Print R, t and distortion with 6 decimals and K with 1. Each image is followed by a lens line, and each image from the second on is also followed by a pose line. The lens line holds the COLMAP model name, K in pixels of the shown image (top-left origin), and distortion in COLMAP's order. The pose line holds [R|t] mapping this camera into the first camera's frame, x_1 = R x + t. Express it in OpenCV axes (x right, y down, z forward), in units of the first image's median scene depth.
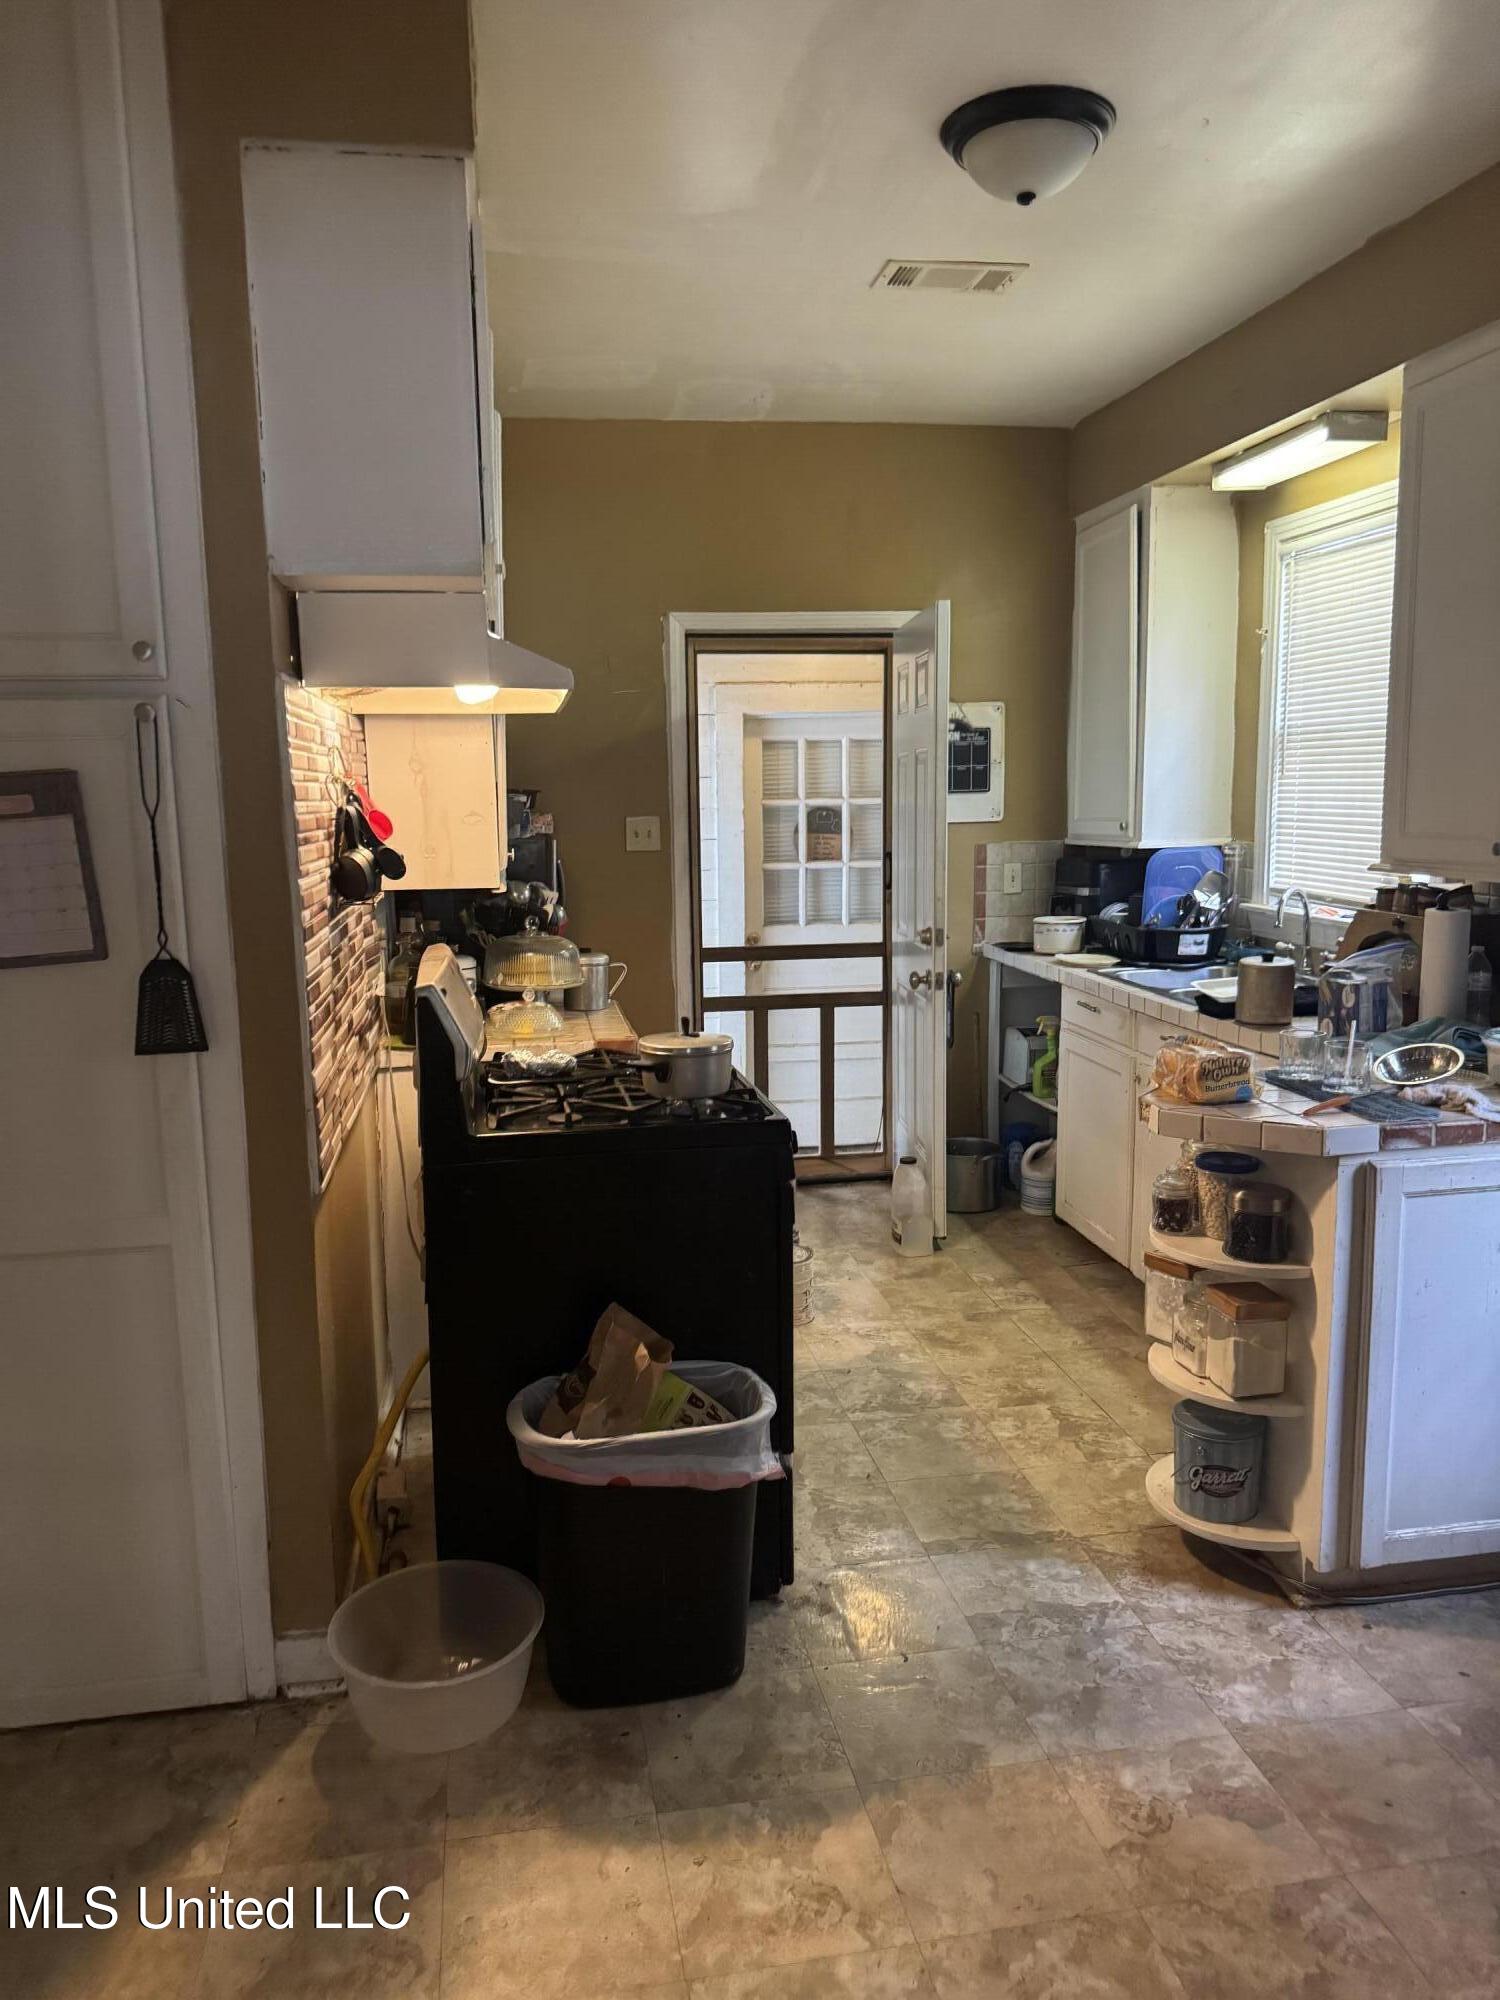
lens RADIAL K [[1371.3, 0, 709.0], [0, 1371.3, 1010.2], [0, 0, 1]] dist [0.002825, -0.002842]
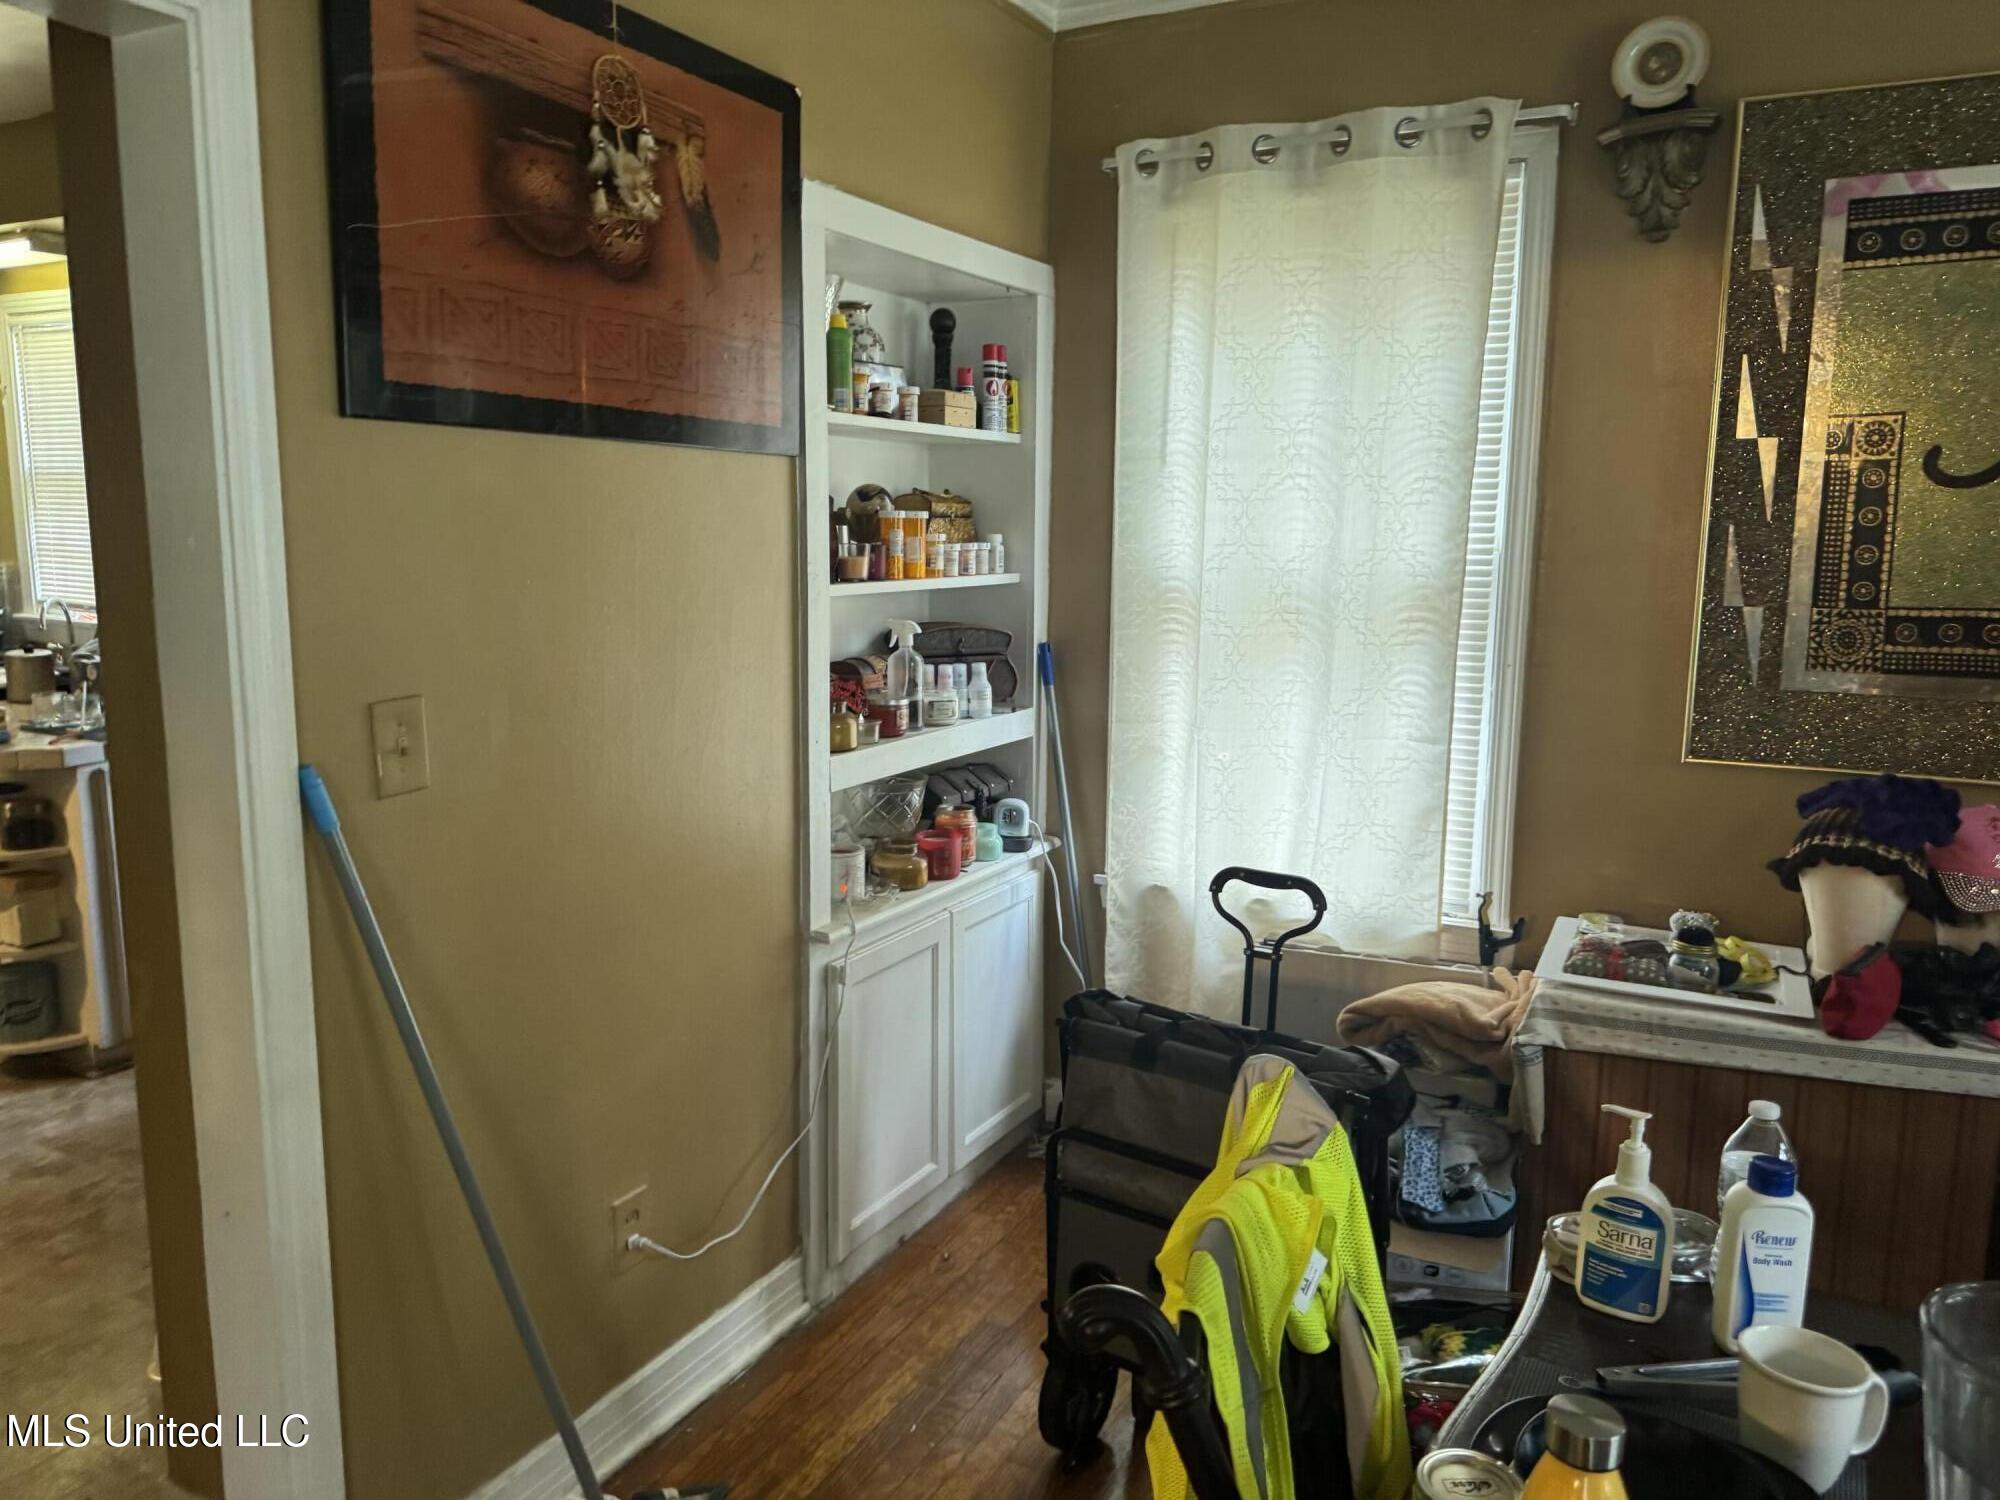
lens RADIAL K [[1414.2, 0, 1000.0], [0, 1414.2, 750.0], [0, 0, 1]] dist [-0.002708, -0.002553]
pose [[0.583689, -0.099021, 0.805917, -0.140396], [0.094490, 0.994076, 0.053704, 0.070001], [-0.806461, 0.044805, 0.589588, -0.519310]]
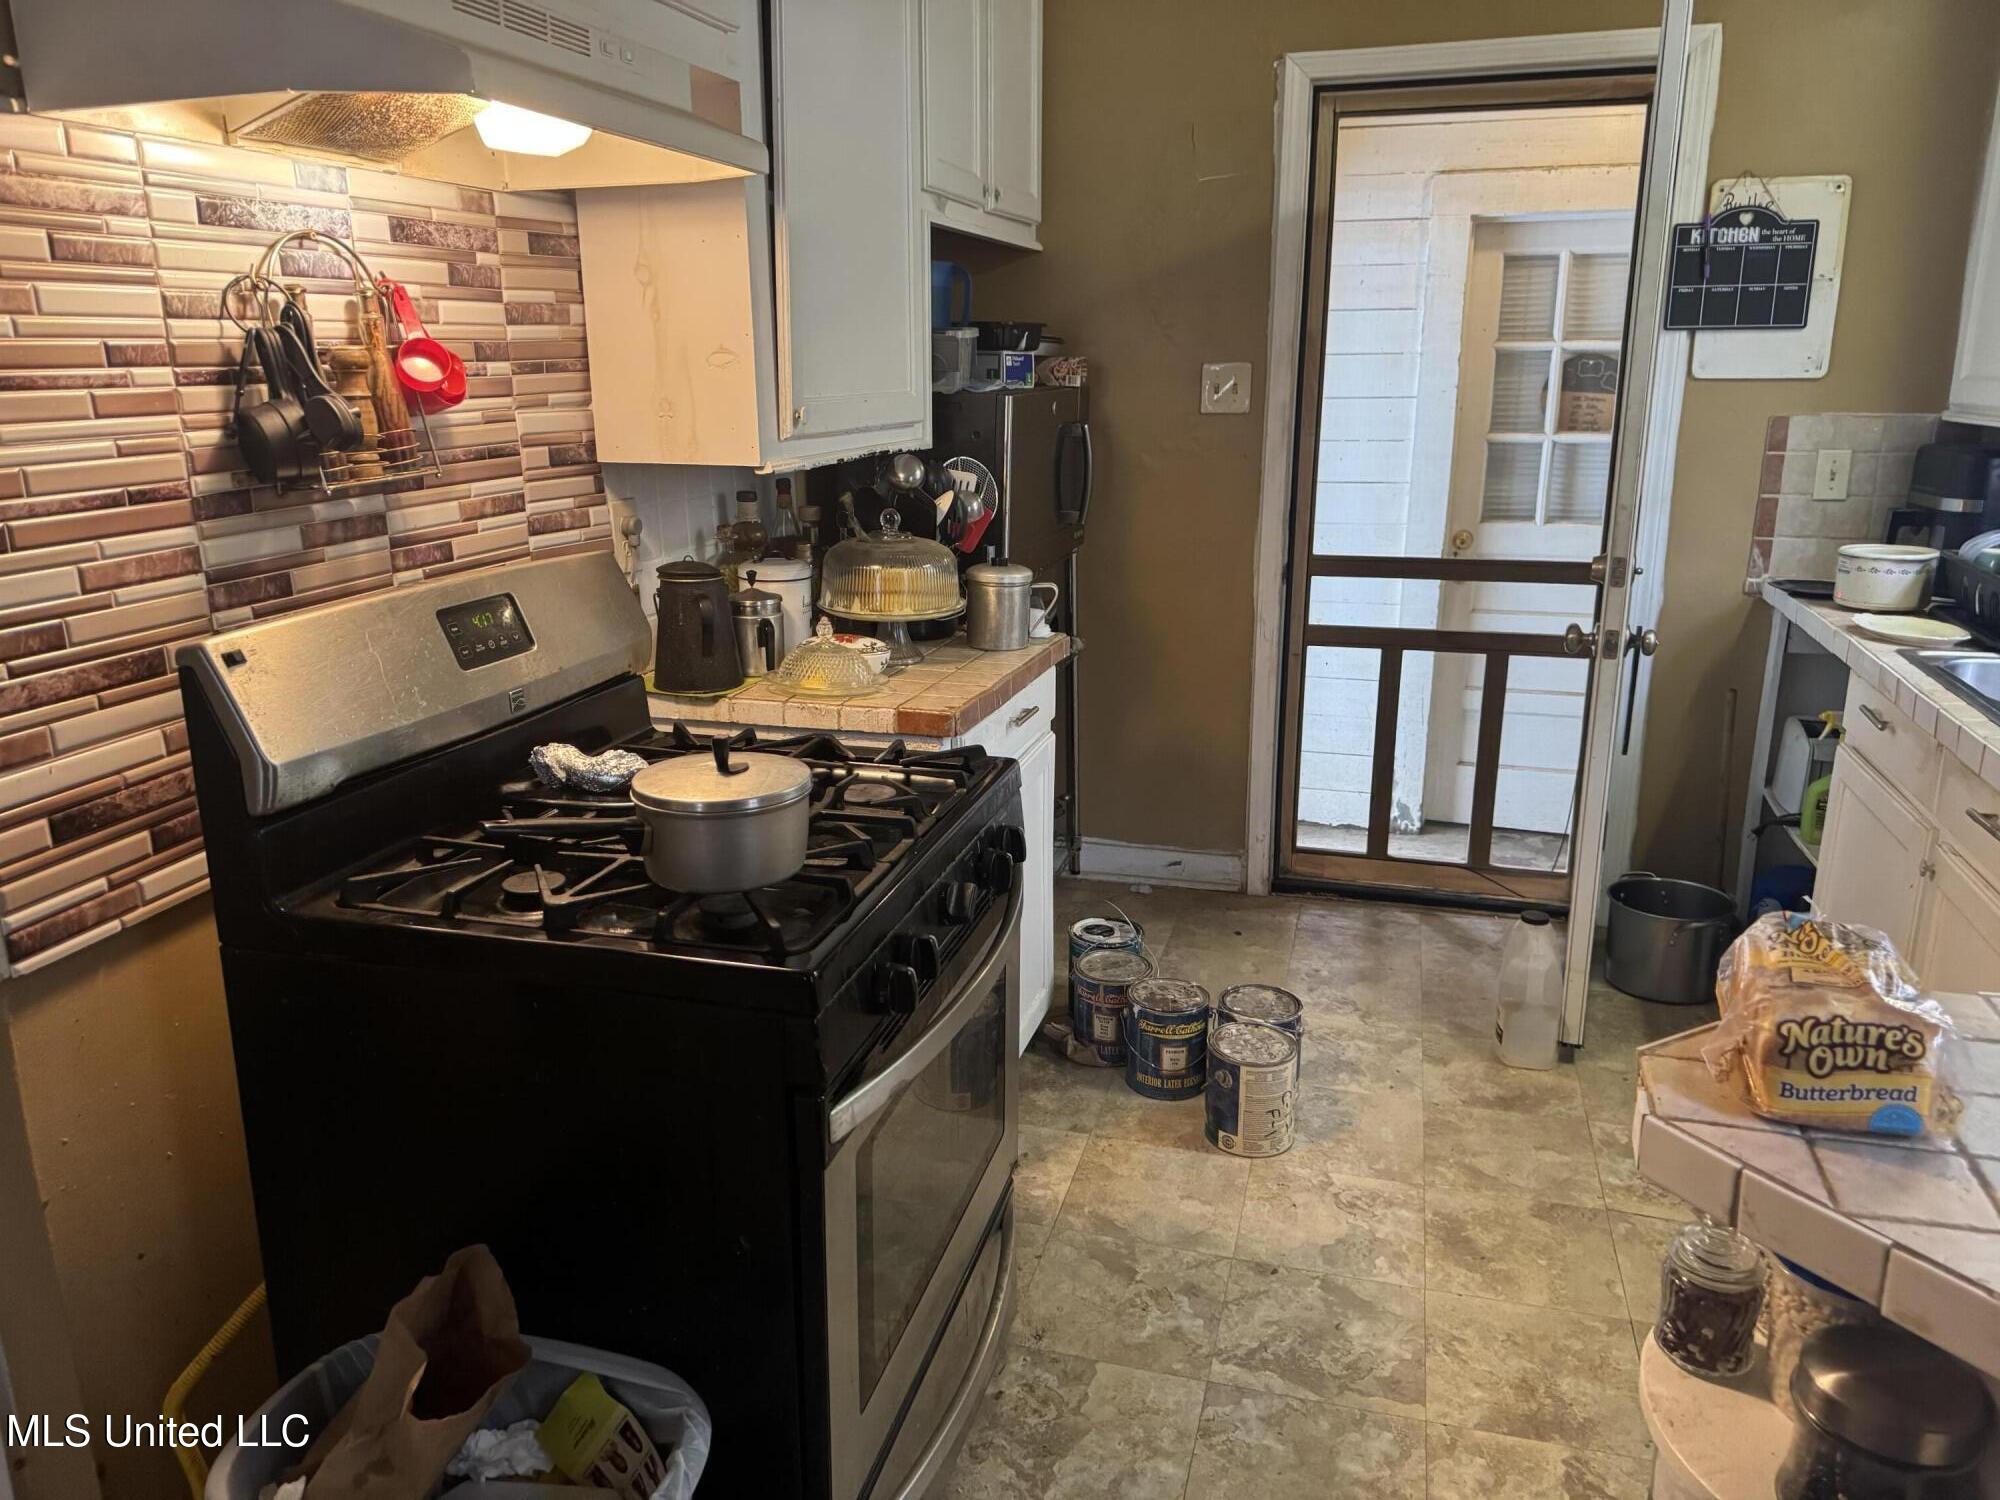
lens RADIAL K [[1413.6, 0, 949.8], [0, 1413.6, 744.0], [0, 0, 1]] dist [-0.001003, -0.034658]
pose [[0.900611, 0.120354, -0.417630, 0.152487], [-0.068026, 0.988086, 0.138053, -0.039686], [0.429270, -0.095923, 0.898068, 0.276659]]
